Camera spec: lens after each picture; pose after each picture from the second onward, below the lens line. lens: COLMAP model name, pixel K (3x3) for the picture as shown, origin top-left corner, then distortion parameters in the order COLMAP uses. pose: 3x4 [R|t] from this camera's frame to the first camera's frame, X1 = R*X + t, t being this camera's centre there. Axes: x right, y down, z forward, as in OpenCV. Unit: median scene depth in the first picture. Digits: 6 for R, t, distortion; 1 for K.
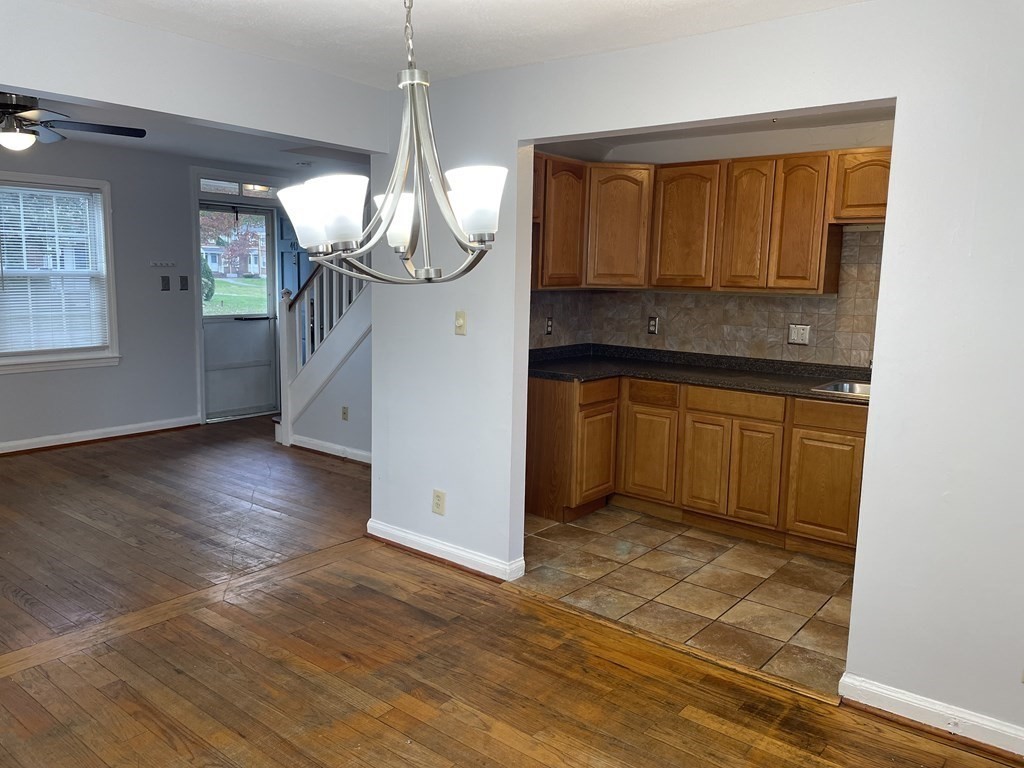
lens RADIAL K [[769.8, 0, 512.9], [0, 769.8, 375.6], [0, 0, 1]] dist [0.096638, -0.122279]
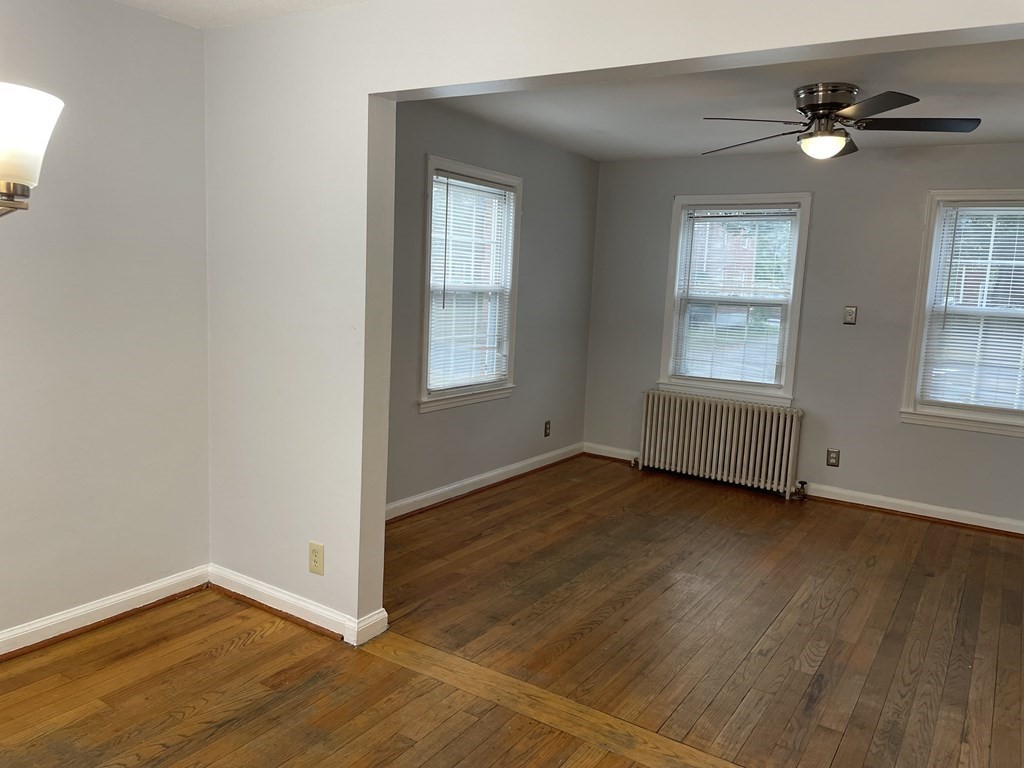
lens RADIAL K [[769.8, 0, 512.9], [0, 769.8, 375.6], [0, 0, 1]] dist [0.096638, -0.122279]
pose [[0.100378, 0.111628, -0.988667, 0.168983], [-0.180205, 0.979291, 0.092273, -0.057832], [0.978494, 0.168901, 0.118415, 0.483824]]
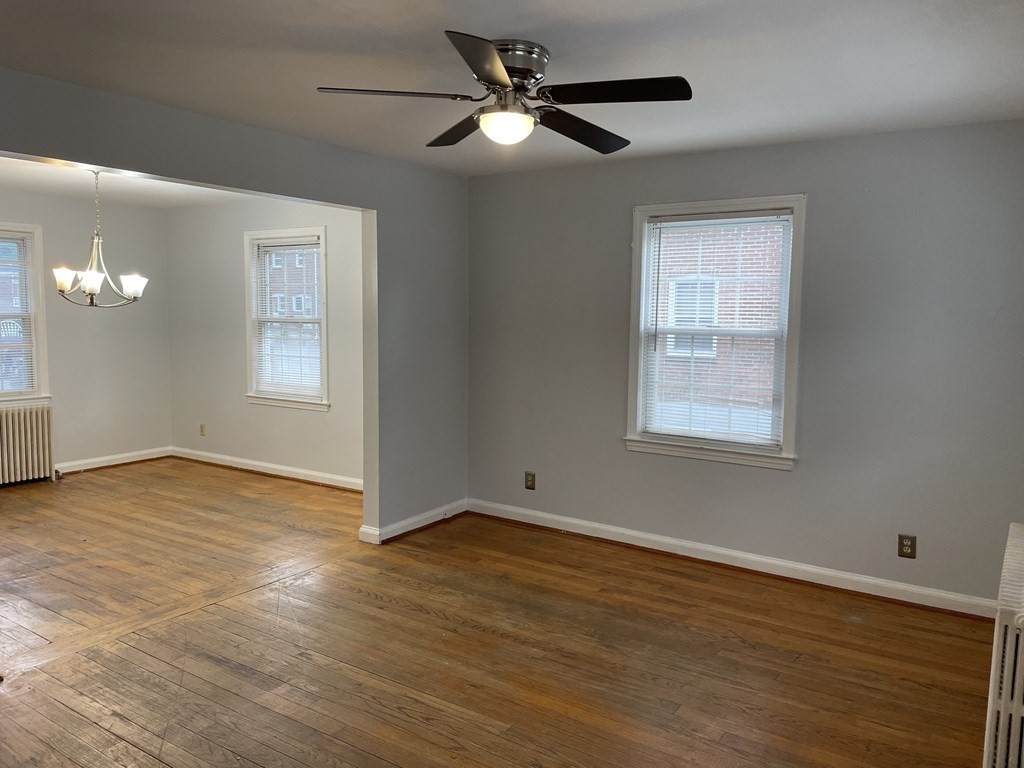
lens RADIAL K [[769.8, 0, 512.9], [0, 769.8, 375.6], [0, 0, 1]] dist [0.096638, -0.122279]
pose [[-0.995798, -0.027307, -0.087408, -0.470123], [-0.045835, 0.974964, 0.217589, -0.193108], [0.079278, 0.220681, -0.972119, 1.336711]]
